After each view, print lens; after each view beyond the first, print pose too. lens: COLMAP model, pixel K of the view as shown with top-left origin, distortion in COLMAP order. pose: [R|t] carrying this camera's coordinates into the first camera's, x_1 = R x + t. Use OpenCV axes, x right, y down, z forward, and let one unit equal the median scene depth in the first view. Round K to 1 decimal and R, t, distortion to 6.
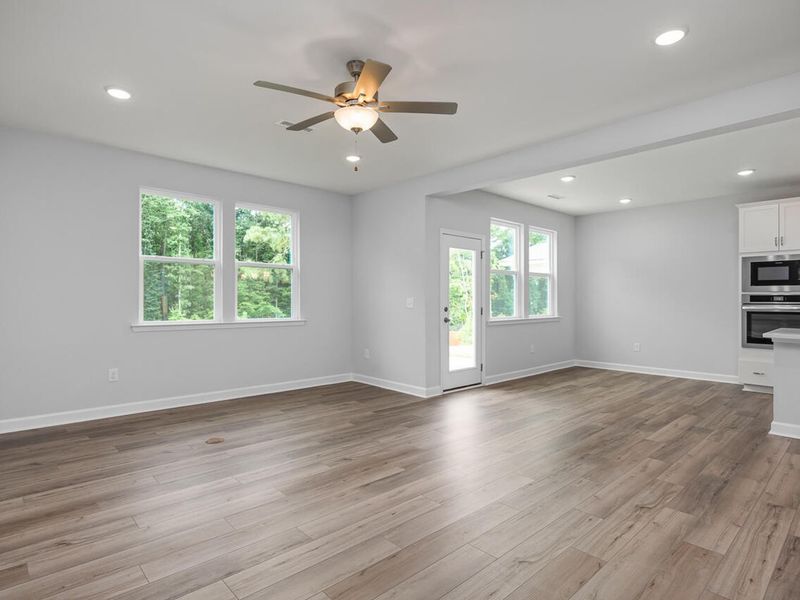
lens RADIAL K [[449.3, 0, 398.3], [0, 449.3, 300.1], [0, 0, 1]] dist [-0.004508, 0.000201]
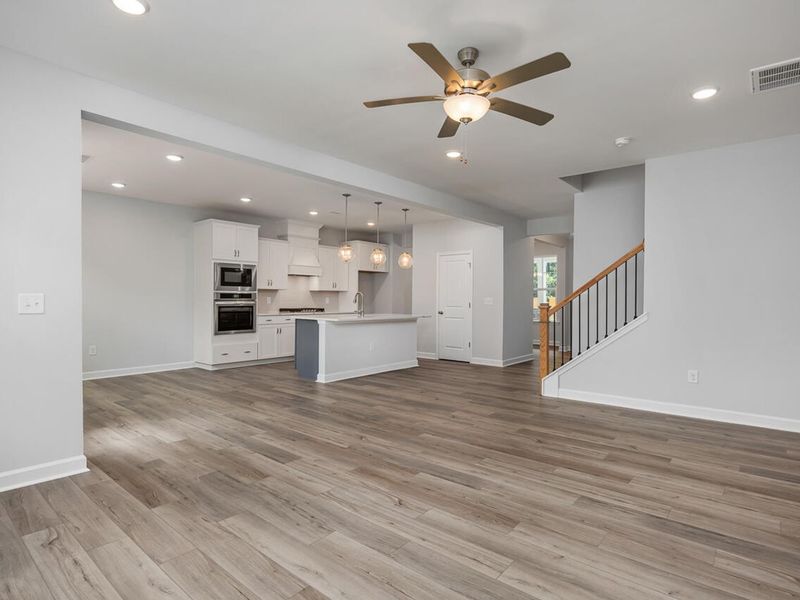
lens RADIAL K [[449.3, 0, 400.8], [0, 449.3, 301.4], [0, 0, 1]] dist [-0.004508, 0.000201]
pose [[-0.149468, -0.010059, 0.988715, -0.865054], [-0.005012, 0.999943, 0.009416, -0.003132], [-0.988754, -0.003548, -0.149509, 1.093783]]
